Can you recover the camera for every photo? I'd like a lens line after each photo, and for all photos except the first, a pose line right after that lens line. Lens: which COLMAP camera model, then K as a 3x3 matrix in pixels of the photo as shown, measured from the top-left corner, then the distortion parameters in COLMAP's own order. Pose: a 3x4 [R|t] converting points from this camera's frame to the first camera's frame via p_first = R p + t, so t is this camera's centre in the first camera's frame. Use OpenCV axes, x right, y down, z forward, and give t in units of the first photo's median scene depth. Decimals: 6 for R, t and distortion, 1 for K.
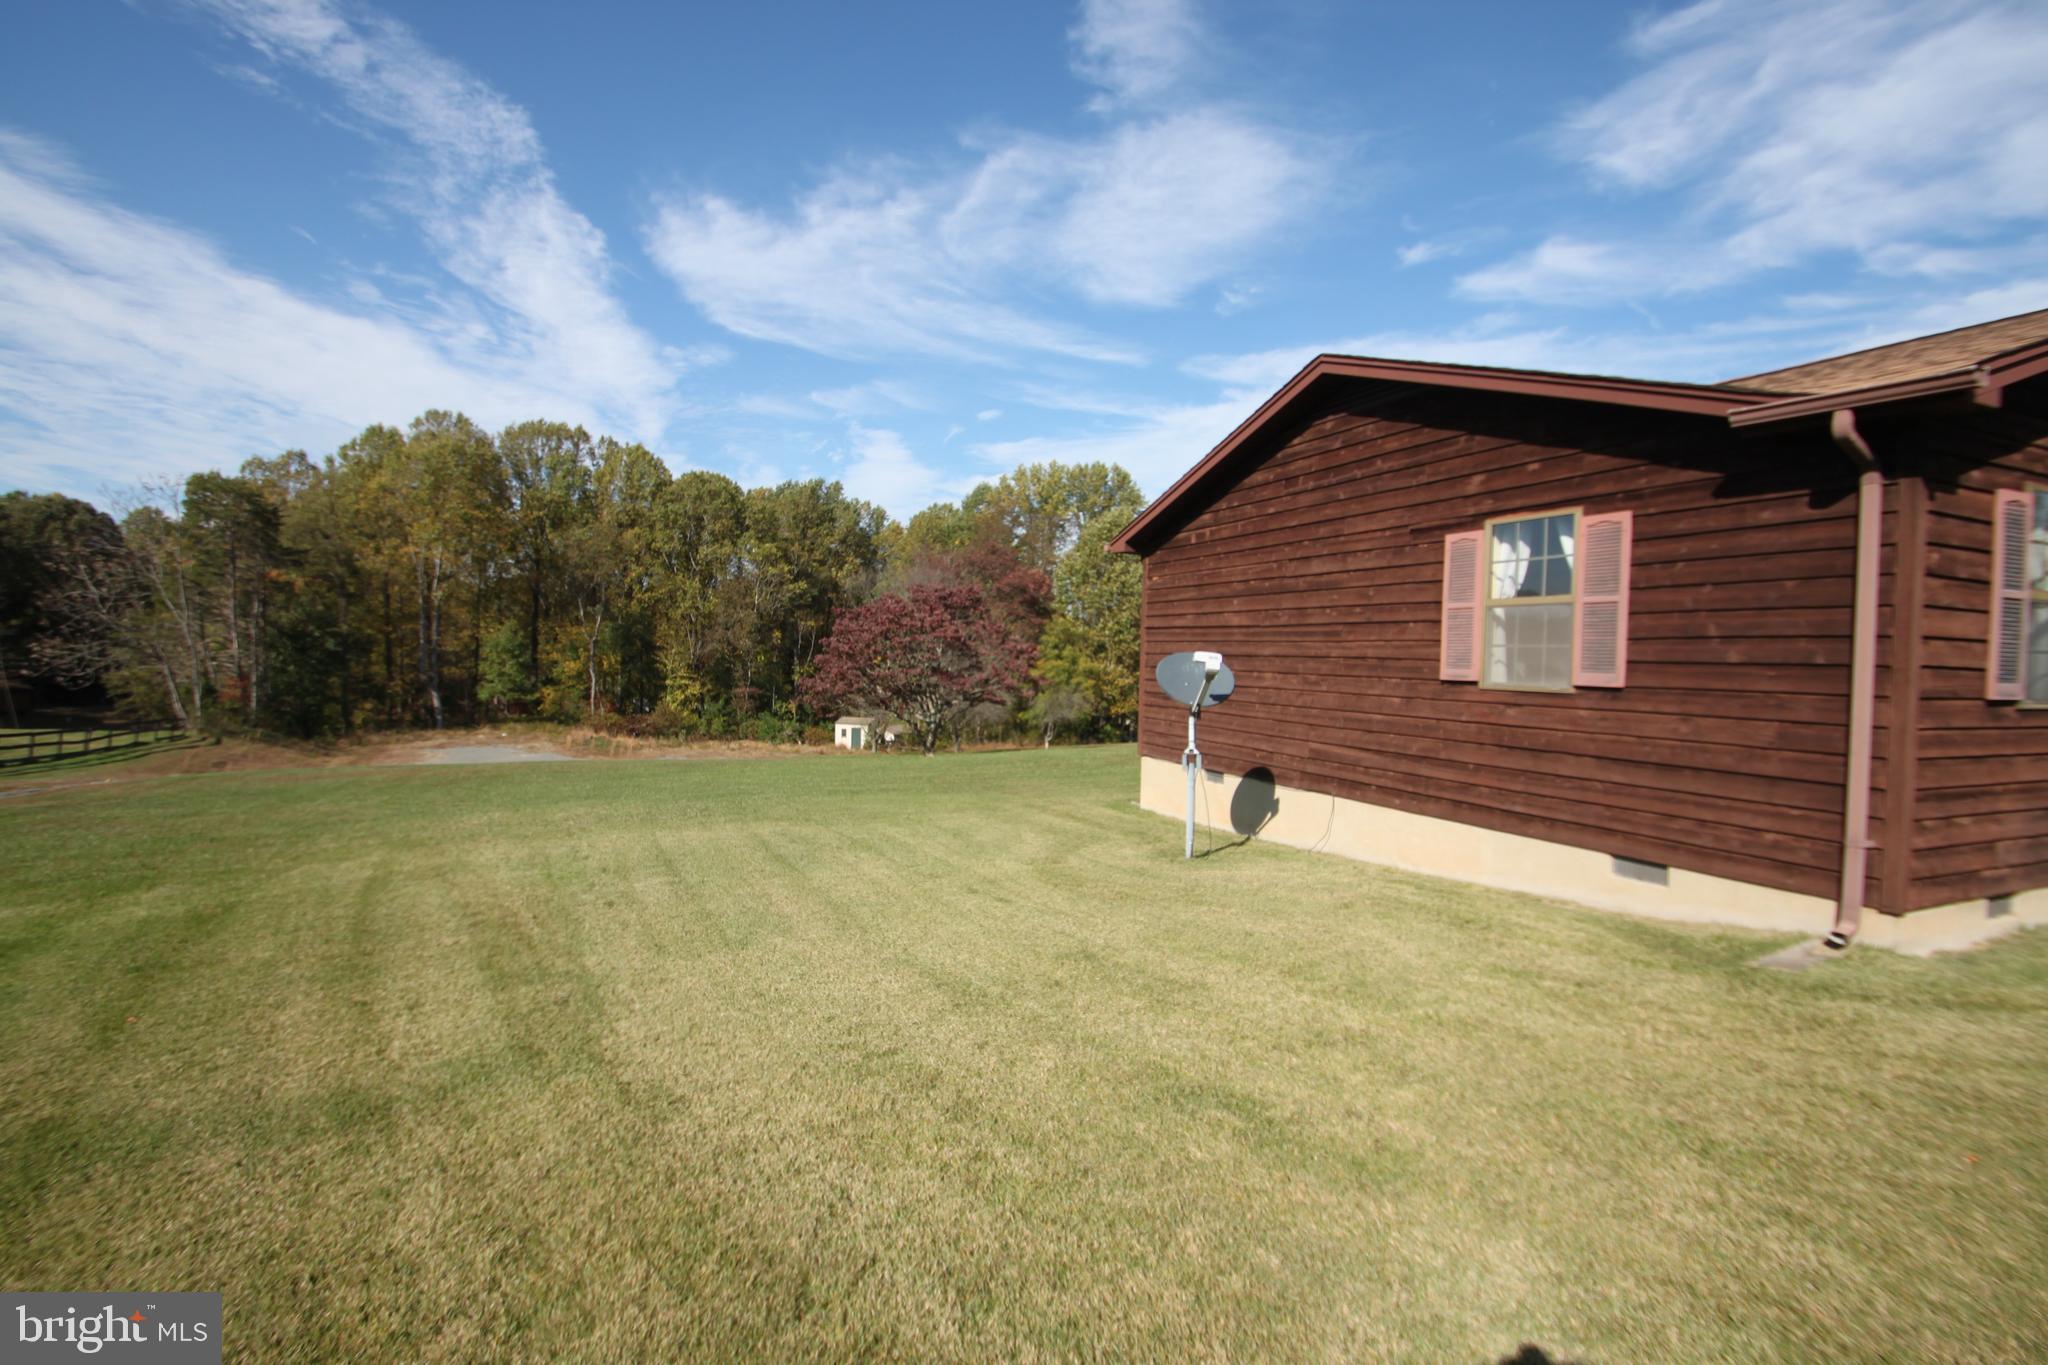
lens RADIAL K [[935.6, 0, 1024.2], [0, 935.6, 662.4], [0, 0, 1]] dist [0.019138, -0.022959]
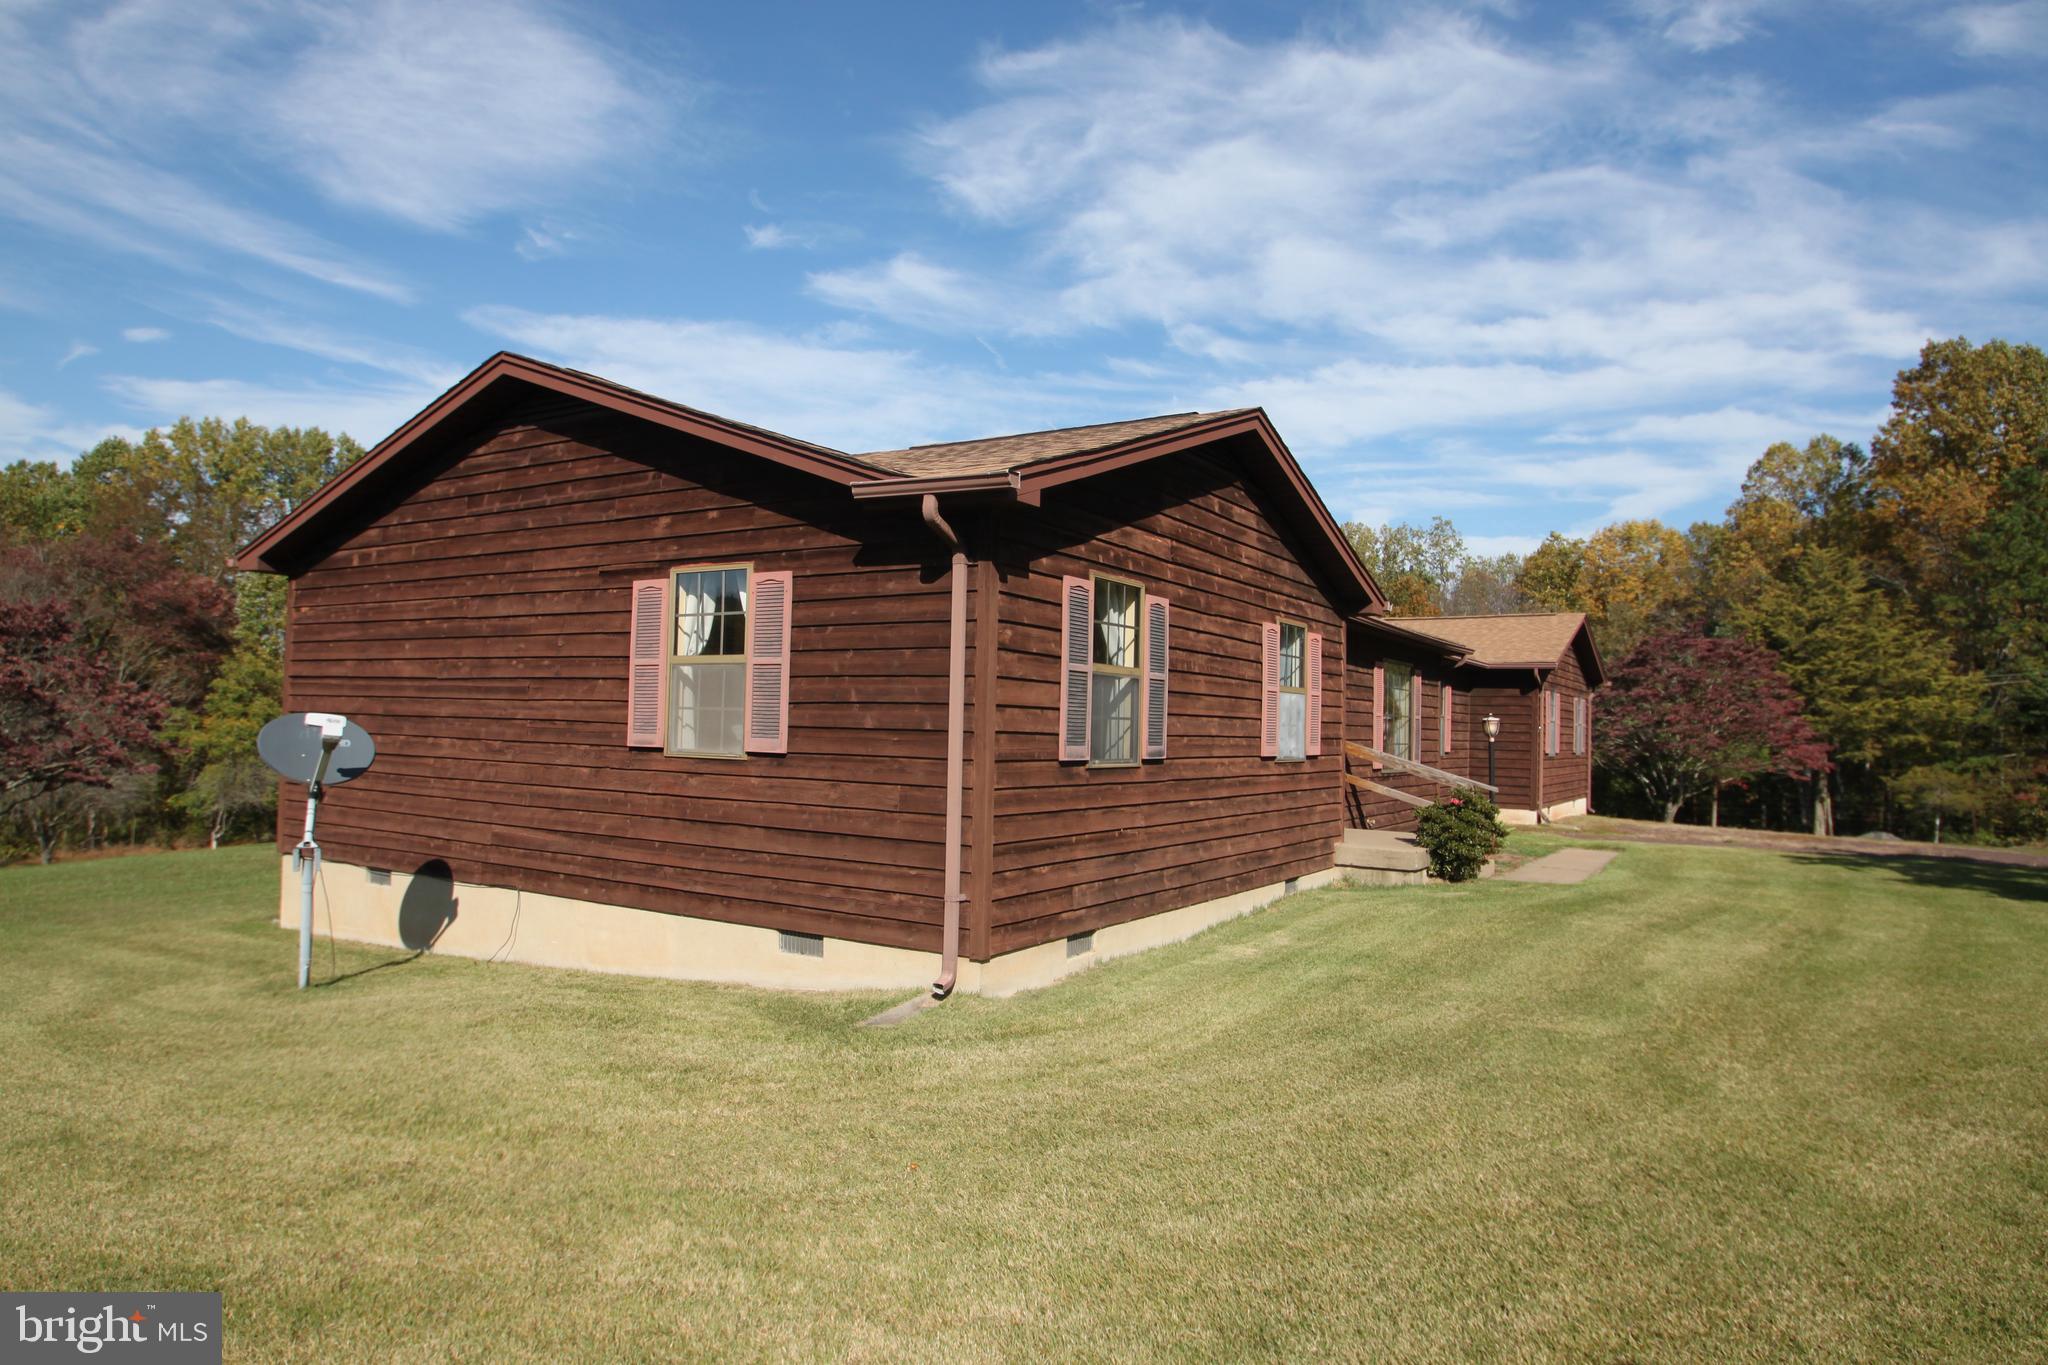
lens RADIAL K [[1212.9, 0, 1020.1], [0, 1212.9, 652.1], [0, 0, 1]] dist [-0.027122, 0.001252]
pose [[0.826603, 0.032104, 0.561868, 0.111397], [-0.000708, 0.998430, -0.056006, -0.005939], [-0.562784, 0.045897, 0.825329, -0.132775]]
